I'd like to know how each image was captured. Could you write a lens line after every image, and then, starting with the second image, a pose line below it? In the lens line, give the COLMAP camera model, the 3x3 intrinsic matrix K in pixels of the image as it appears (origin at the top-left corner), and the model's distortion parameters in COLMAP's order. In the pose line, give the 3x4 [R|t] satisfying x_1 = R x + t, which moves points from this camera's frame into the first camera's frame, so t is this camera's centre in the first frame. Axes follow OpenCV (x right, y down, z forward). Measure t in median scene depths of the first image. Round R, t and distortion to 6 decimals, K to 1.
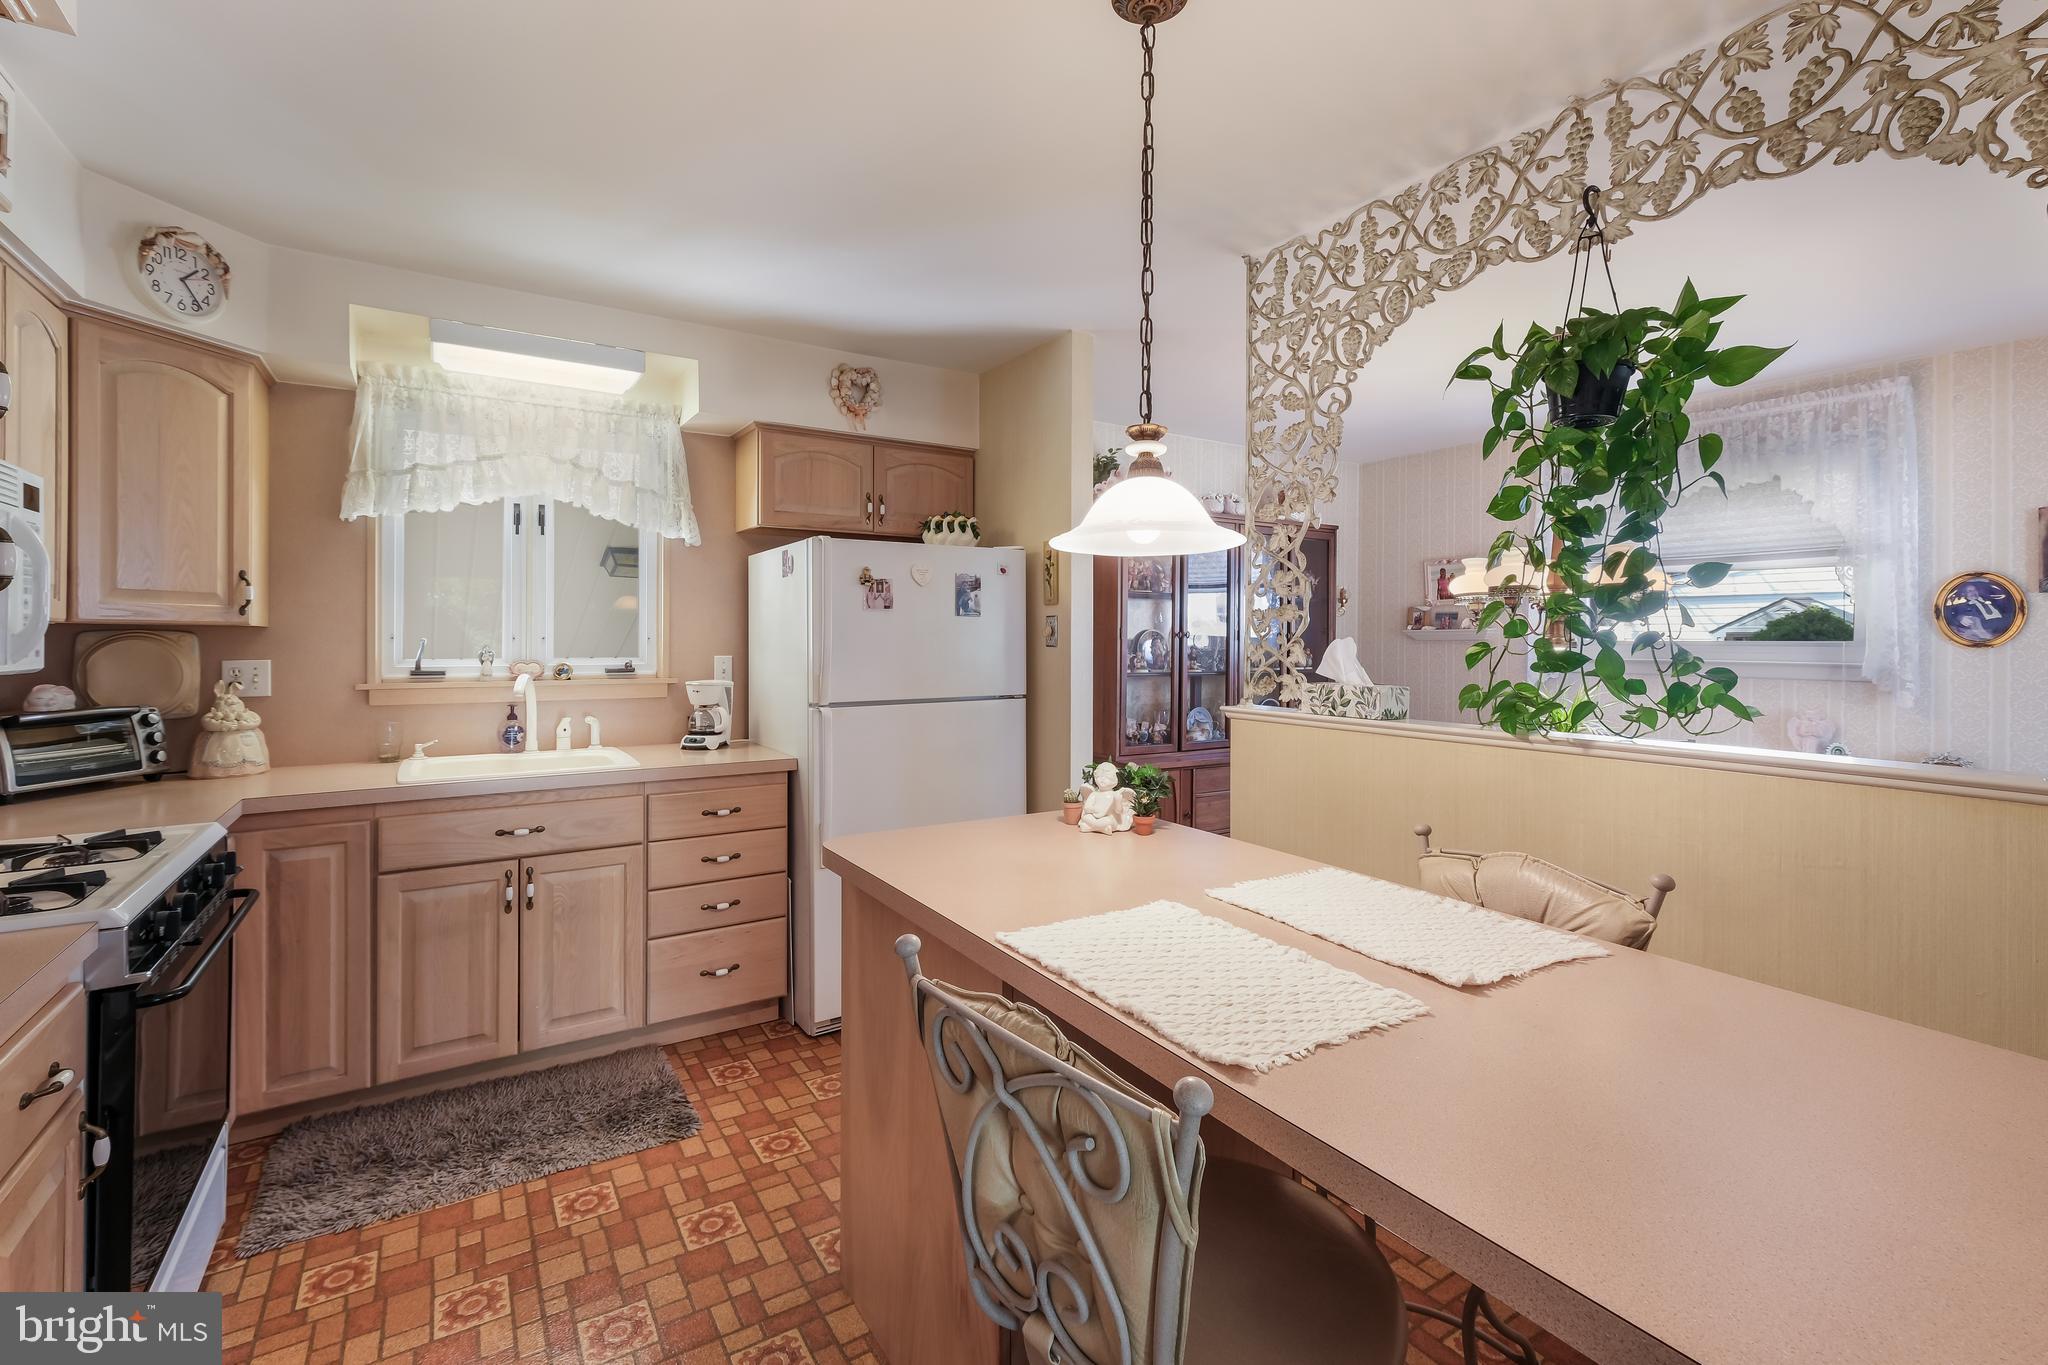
lens RADIAL K [[906.4, 0, 1027.2], [0, 906.4, 636.6], [0, 0, 1]] dist [0.003361, -0.001599]
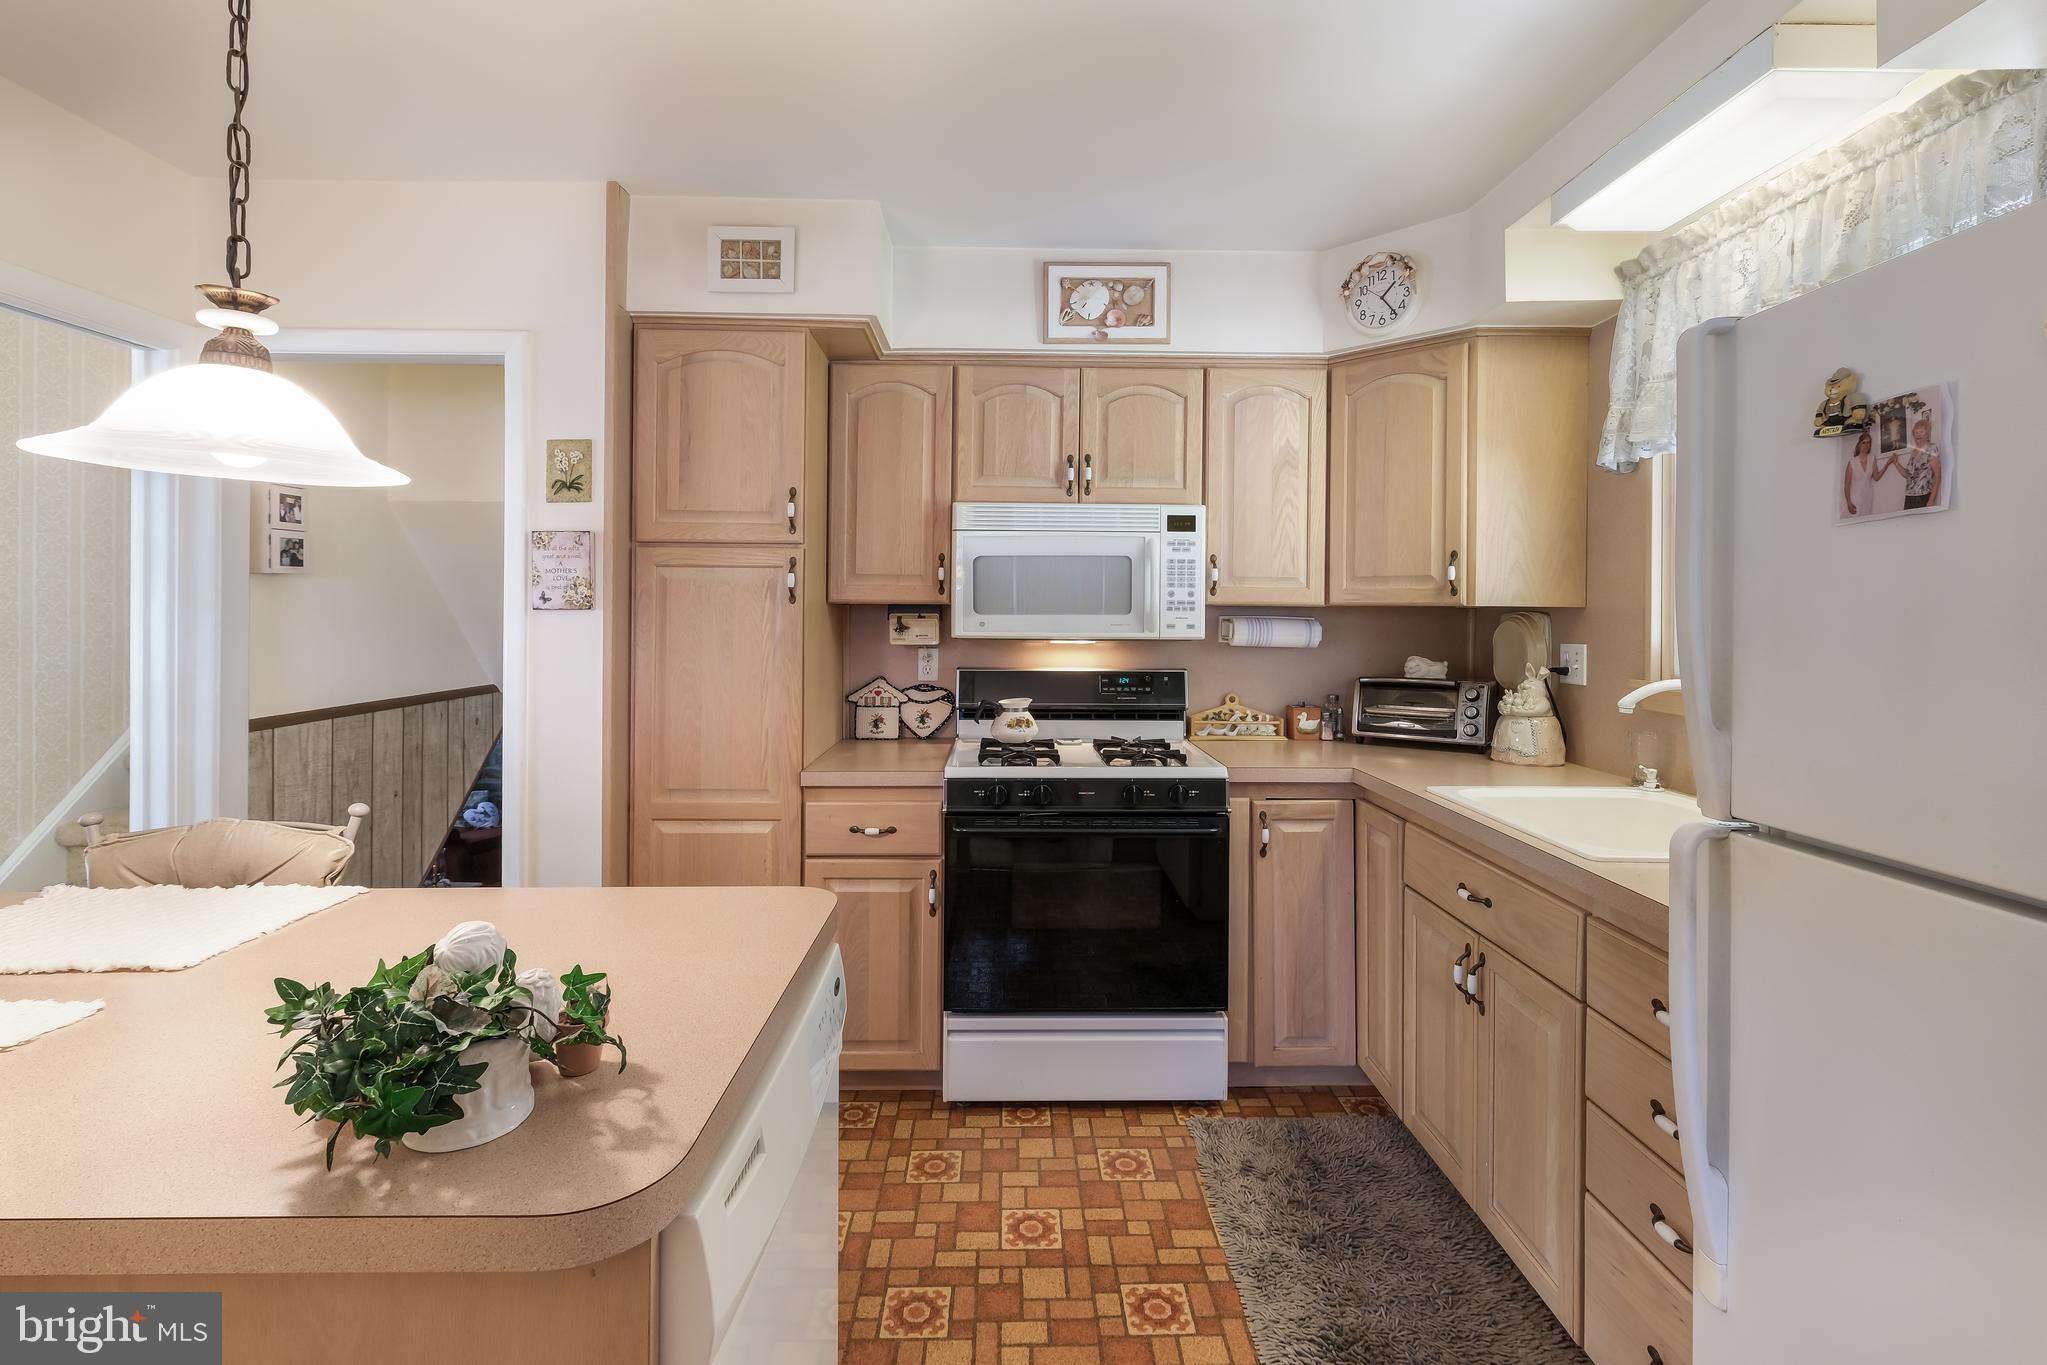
lens RADIAL K [[906.0, 0, 1001.4], [0, 906.0, 607.4], [0, 0, 1]] dist [0.003361, -0.001599]
pose [[-0.537405, -0.011501, -0.843246, 0.226403], [-0.008454, 0.999930, -0.008250, 0.001736], [0.843282, 0.002695, -0.537465, 1.054610]]
